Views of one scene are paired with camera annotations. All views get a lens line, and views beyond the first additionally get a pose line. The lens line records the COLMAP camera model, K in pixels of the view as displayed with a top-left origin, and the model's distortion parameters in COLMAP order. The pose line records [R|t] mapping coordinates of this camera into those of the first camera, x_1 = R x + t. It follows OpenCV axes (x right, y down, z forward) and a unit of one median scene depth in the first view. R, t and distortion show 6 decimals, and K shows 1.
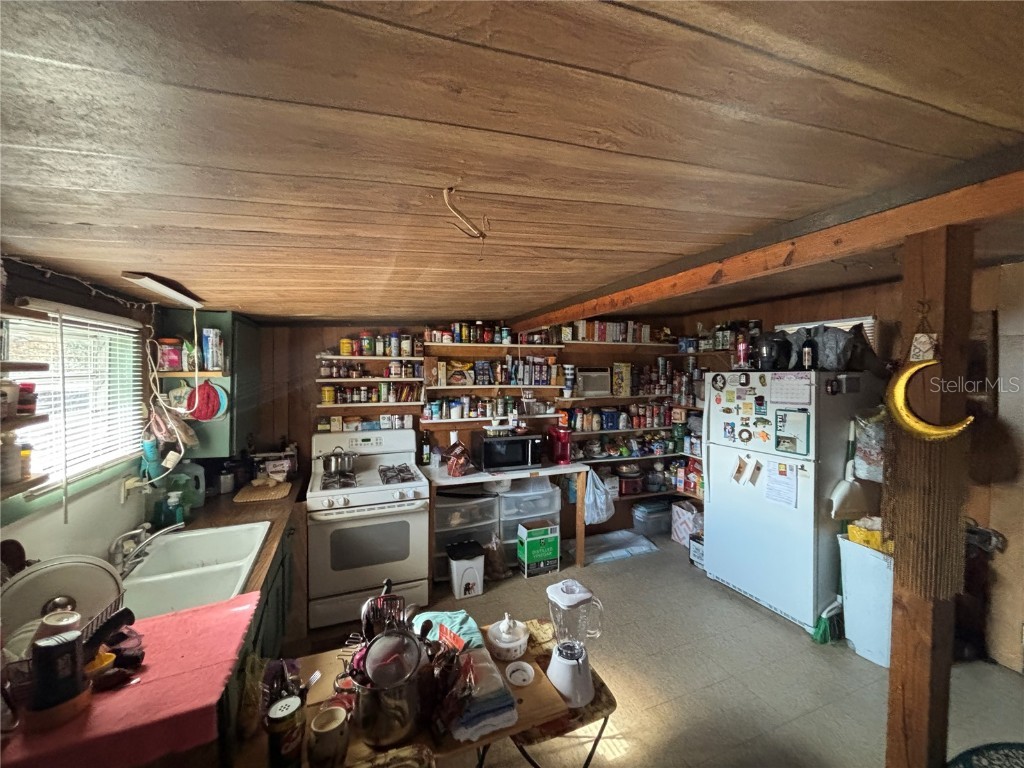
lens RADIAL K [[406.3, 0, 513.0], [0, 406.3, 381.5], [0, 0, 1]] dist [-0.000805, -0.001158]
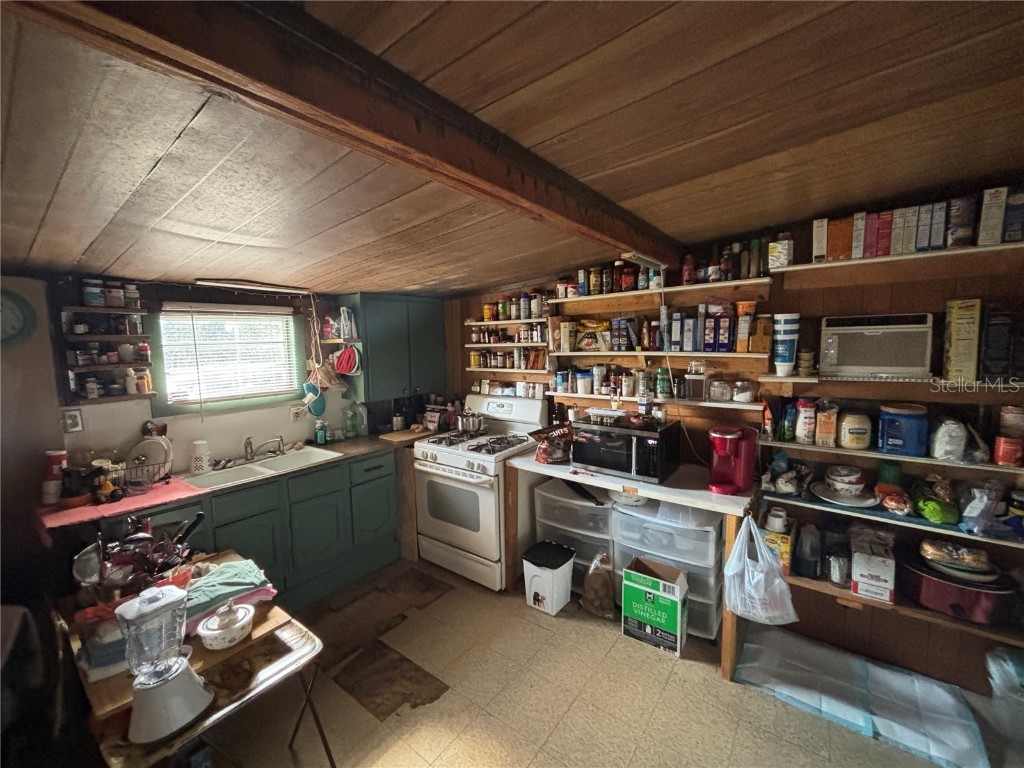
lens RADIAL K [[406.3, 0, 518.2], [0, 406.3, 386.1], [0, 0, 1]] dist [-0.000805, -0.001158]
pose [[0.524326, 0.078614, -0.847881, 0.460052], [-0.002914, 0.995889, 0.090535, 0.005585], [0.851512, -0.044999, 0.522400, 0.482746]]
